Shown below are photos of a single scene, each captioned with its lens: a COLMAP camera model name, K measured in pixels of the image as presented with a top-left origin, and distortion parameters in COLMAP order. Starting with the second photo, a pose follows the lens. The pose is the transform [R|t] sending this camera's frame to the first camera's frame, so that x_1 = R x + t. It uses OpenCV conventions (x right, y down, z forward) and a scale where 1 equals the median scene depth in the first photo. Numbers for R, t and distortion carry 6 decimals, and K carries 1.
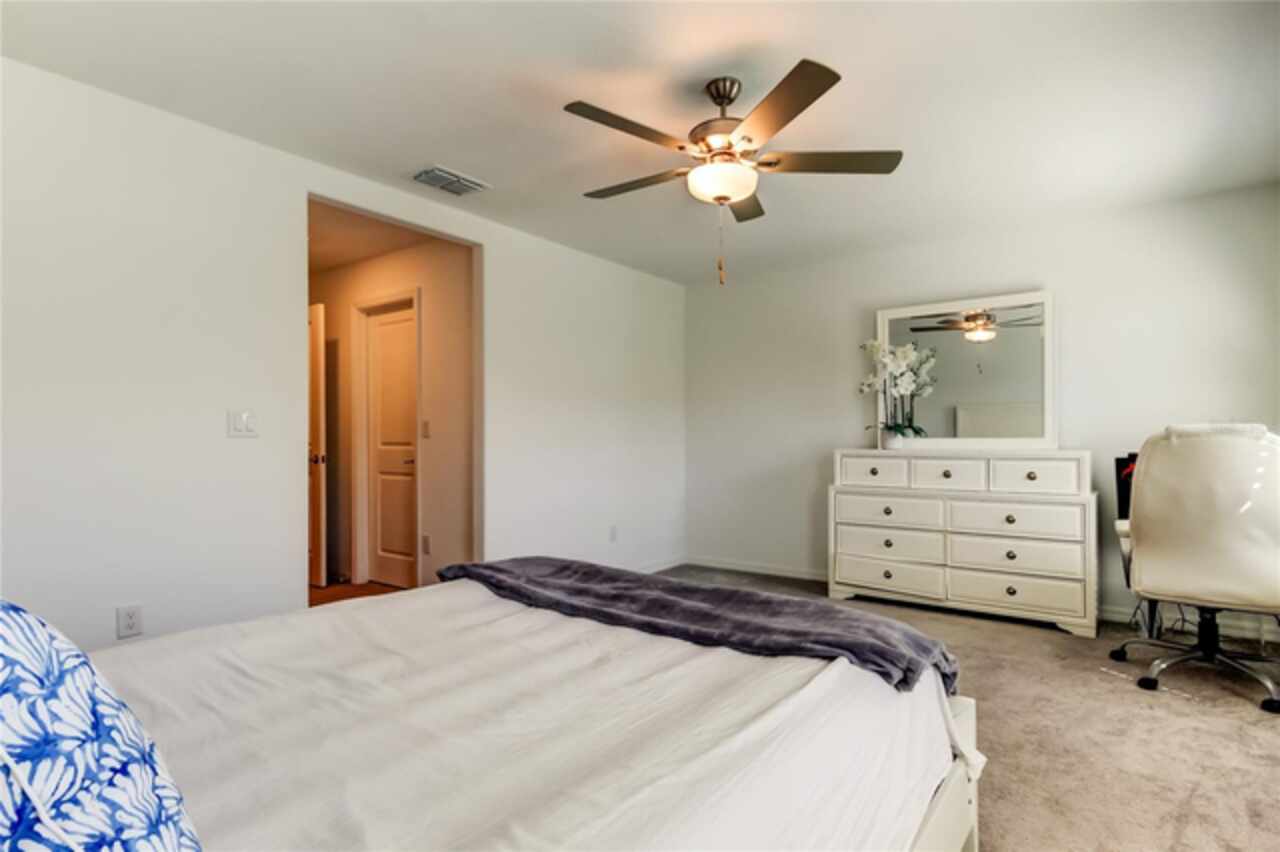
lens RADIAL K [[644.9, 0, 638.0], [0, 644.9, 443.8], [0, 0, 1]] dist [0.002887, 0.000630]
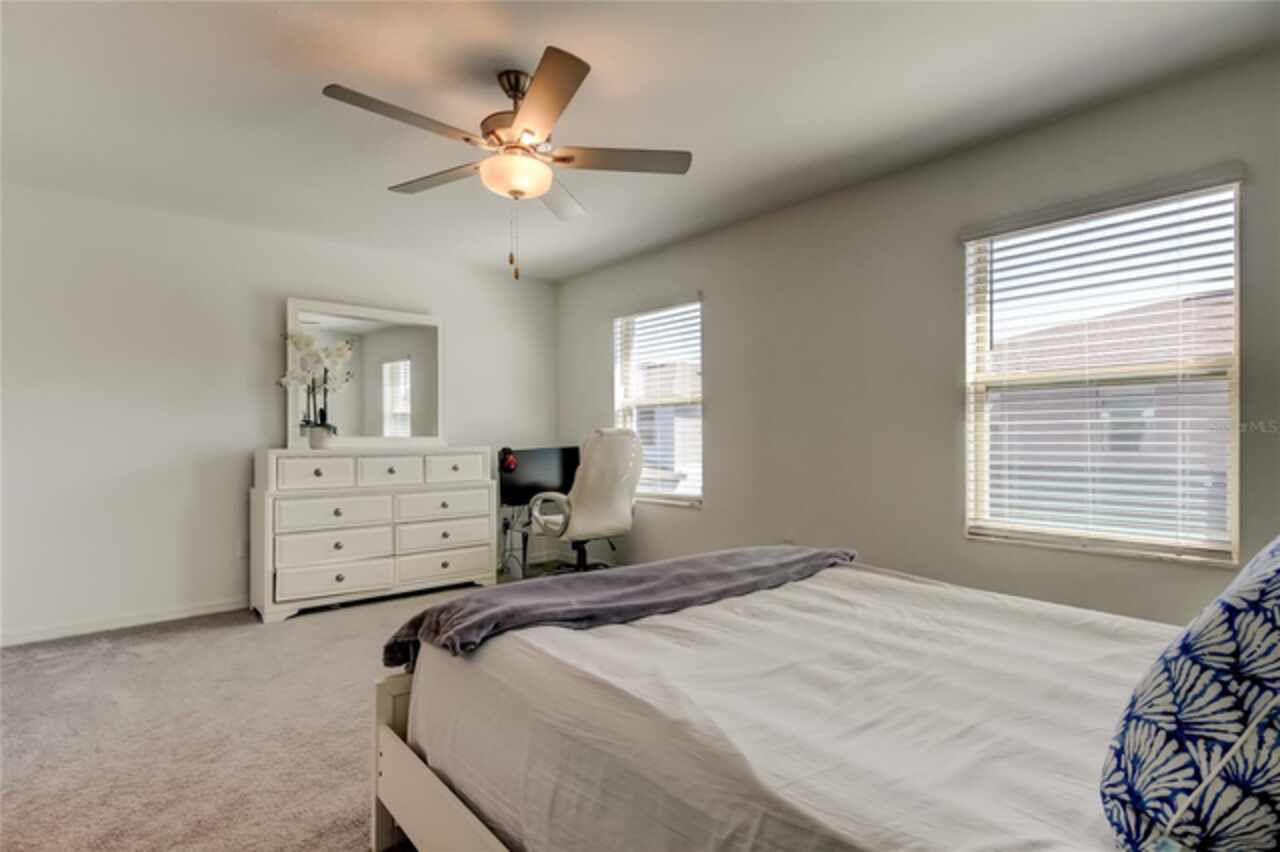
lens RADIAL K [[644.9, 0, 638.0], [0, 644.9, 443.8], [0, 0, 1]] dist [0.002887, 0.000630]
pose [[0.210770, -0.007888, 0.977504, -0.484376], [0.009863, 0.999934, 0.005943, 0.000398], [-0.977486, 0.008388, 0.210834, 0.373072]]
